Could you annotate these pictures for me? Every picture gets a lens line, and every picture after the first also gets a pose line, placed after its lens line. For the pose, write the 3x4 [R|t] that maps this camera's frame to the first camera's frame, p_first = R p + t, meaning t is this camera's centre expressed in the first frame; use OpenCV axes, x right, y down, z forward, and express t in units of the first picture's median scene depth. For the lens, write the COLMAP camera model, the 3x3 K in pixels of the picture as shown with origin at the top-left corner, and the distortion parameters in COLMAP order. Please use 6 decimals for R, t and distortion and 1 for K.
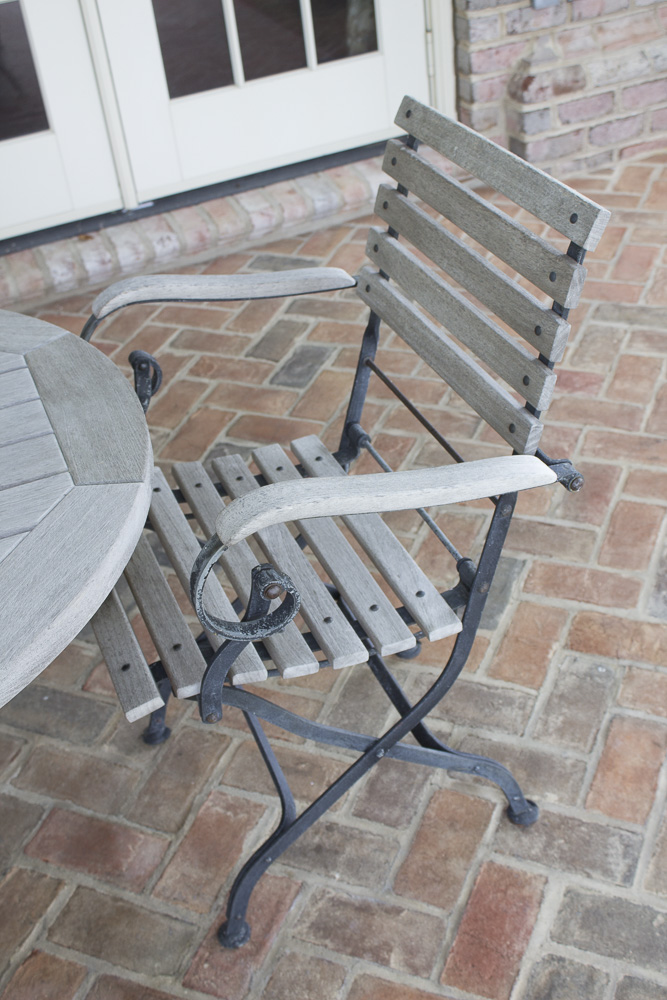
lens RADIAL K [[1211.6, 0, 333.5], [0, 1211.6, 500.0], [0, 0, 1]] dist [-0.036858, -0.017051]
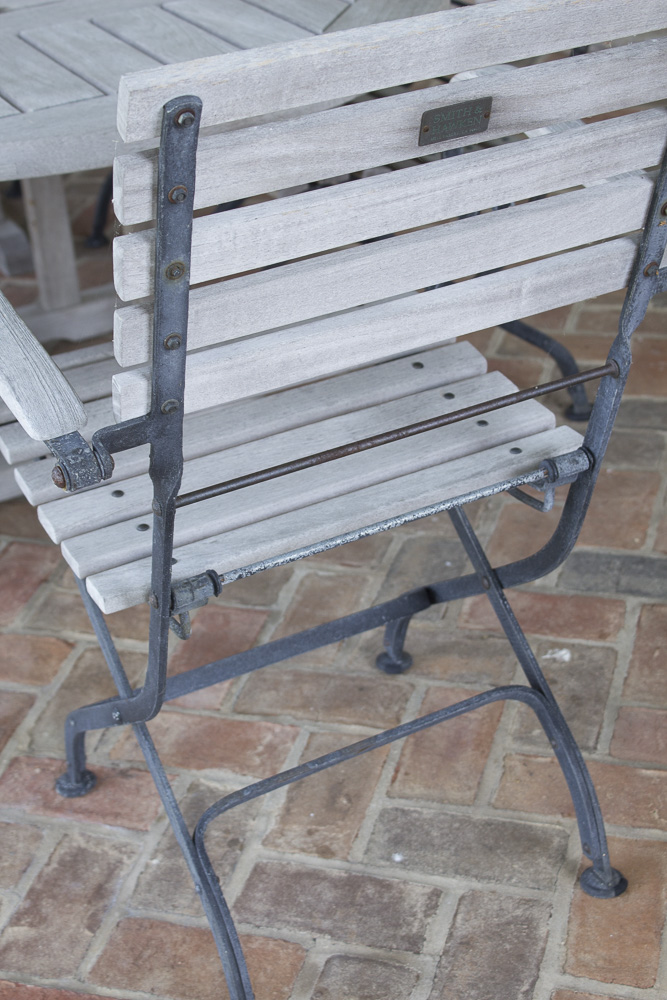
lens RADIAL K [[1704.9, 0, 333.5], [0, 1704.9, 500.0], [0, 0, 1]] dist [0.024343, 0.139214]
pose [[0.106864, 0.574079, -0.811796, 0.763227], [-0.527430, 0.724858, 0.443169, -0.383540], [0.842851, 0.380806, 0.380248, 0.631769]]
